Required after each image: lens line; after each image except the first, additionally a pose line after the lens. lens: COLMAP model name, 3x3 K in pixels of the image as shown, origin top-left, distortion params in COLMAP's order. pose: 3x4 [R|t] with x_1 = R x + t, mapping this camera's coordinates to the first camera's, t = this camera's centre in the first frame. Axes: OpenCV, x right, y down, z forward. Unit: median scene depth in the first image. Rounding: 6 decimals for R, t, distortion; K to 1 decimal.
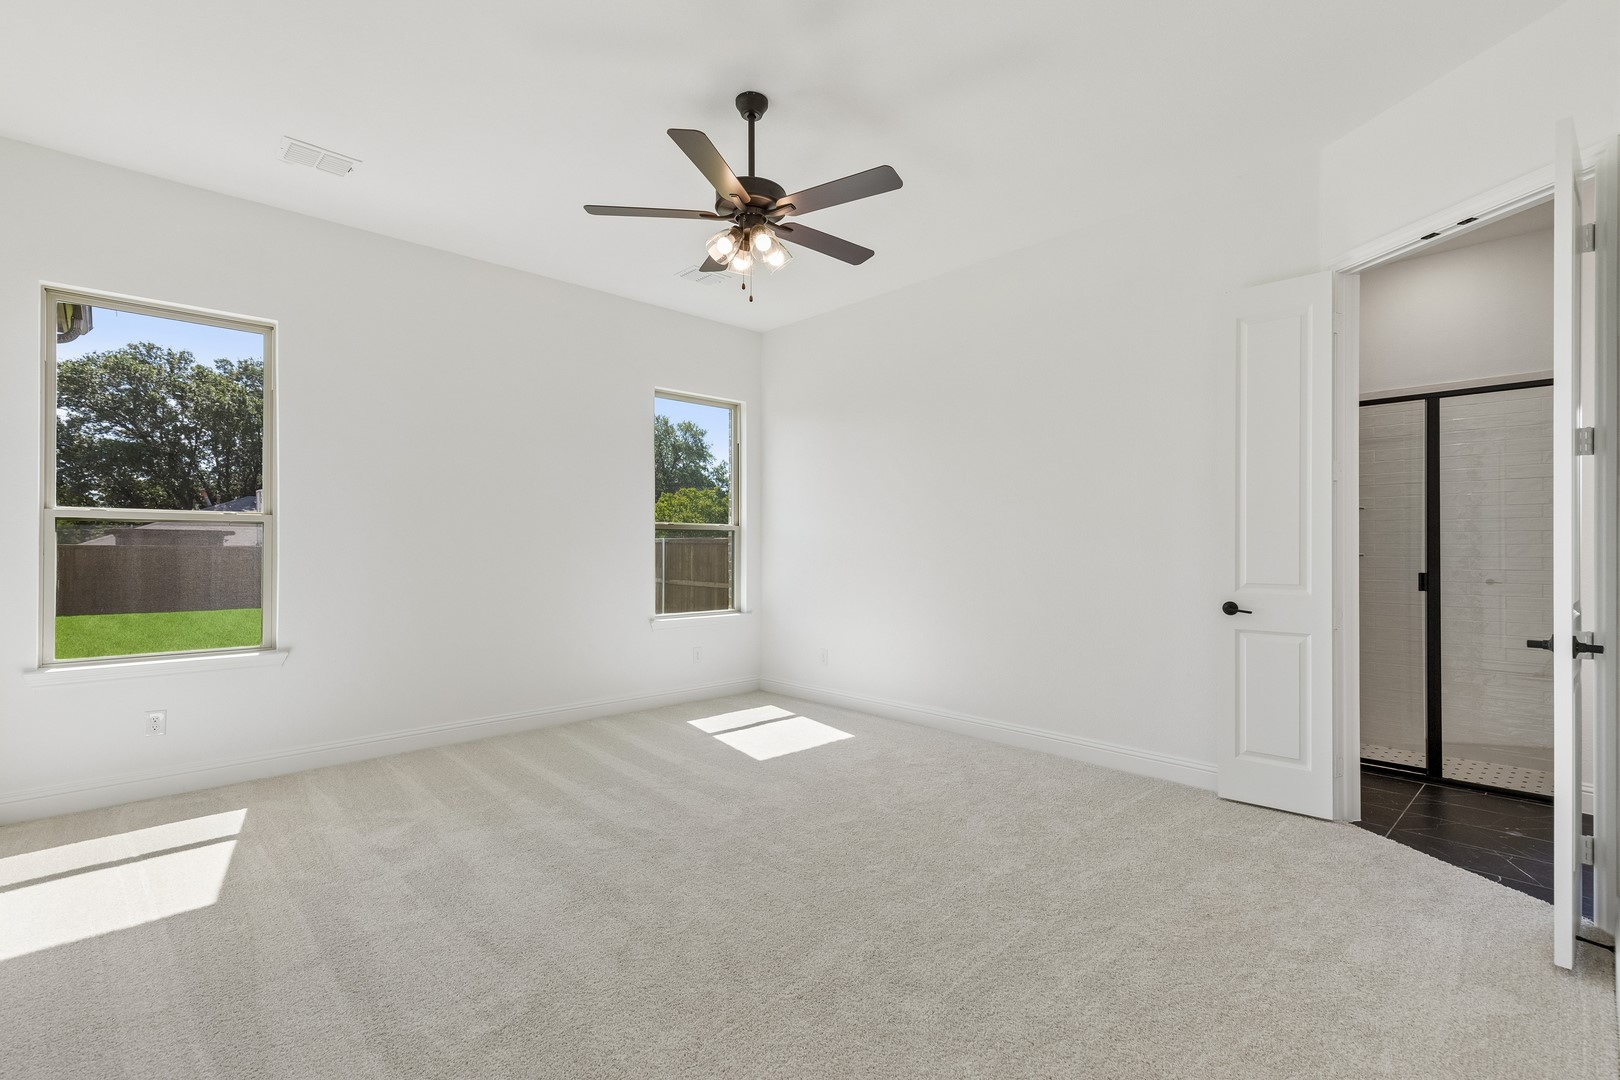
lens RADIAL K [[730.5, 0, 822.1], [0, 730.5, 543.0], [0, 0, 1]] dist [0.013480, -0.002852]
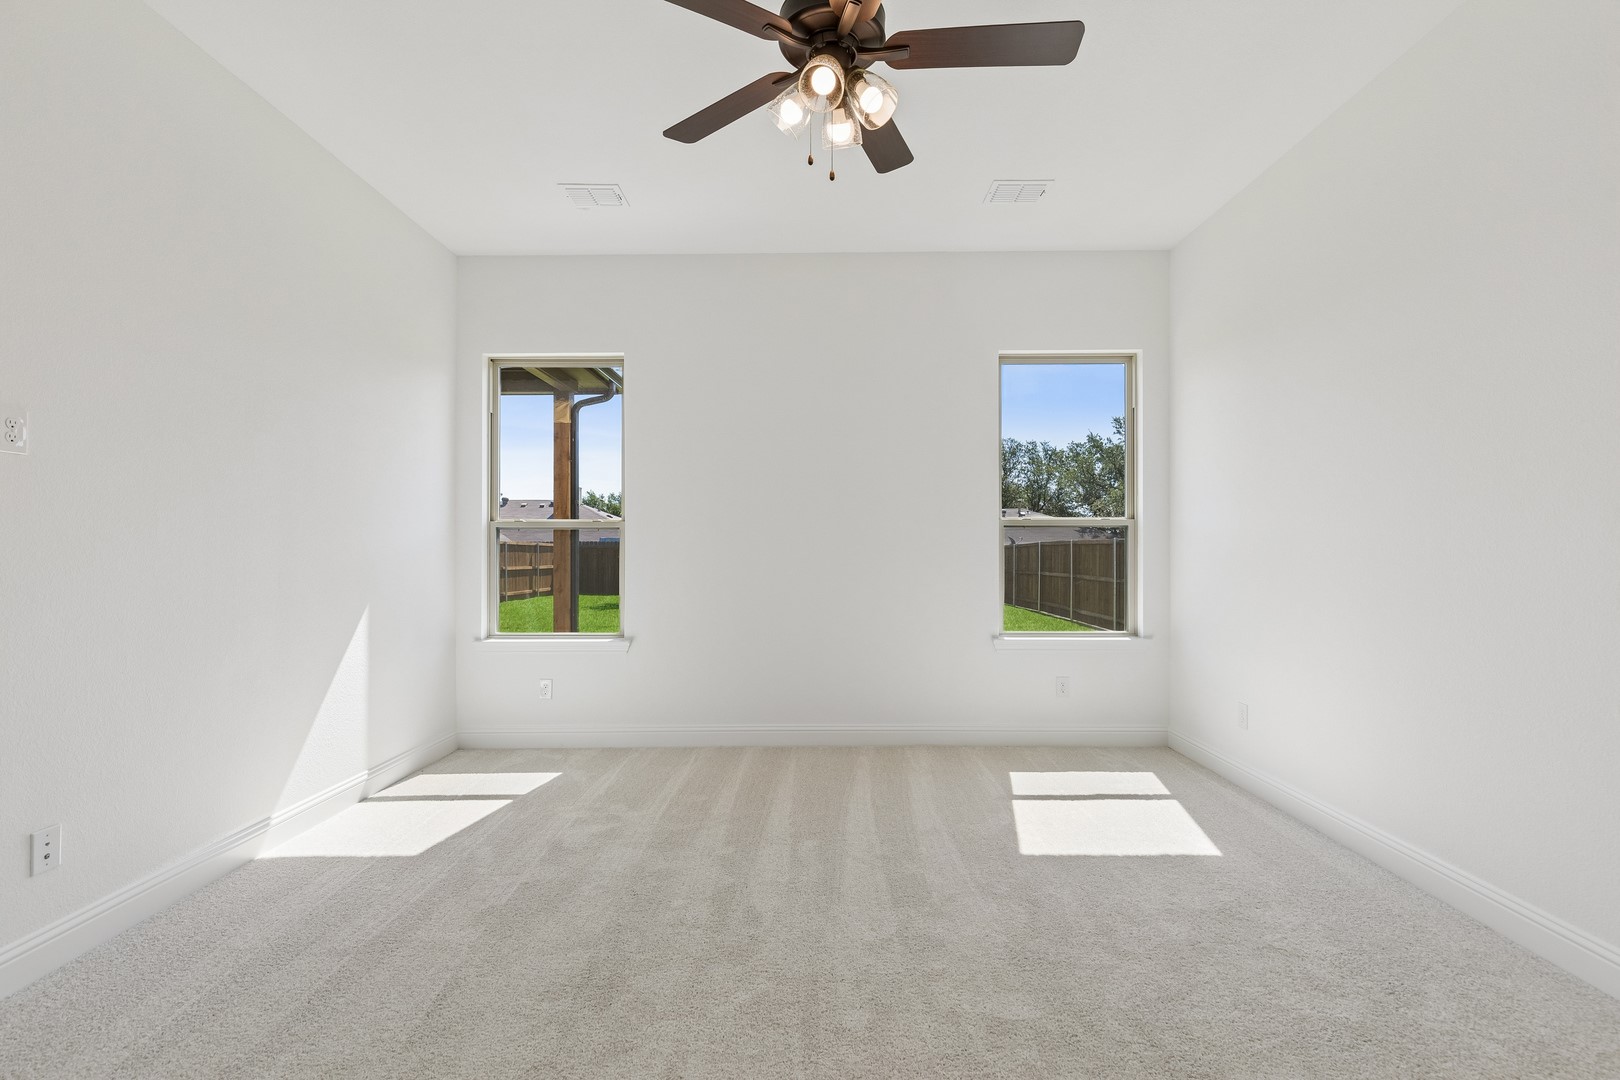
lens RADIAL K [[730.5, 0, 803.0], [0, 730.5, 548.5], [0, 0, 1]] dist [0.013480, -0.002852]
pose [[0.718815, -0.002654, -0.695197, 0.281975], [0.006987, 0.999970, 0.003407, 0.002750], [0.695166, -0.007306, 0.718812, 0.406061]]
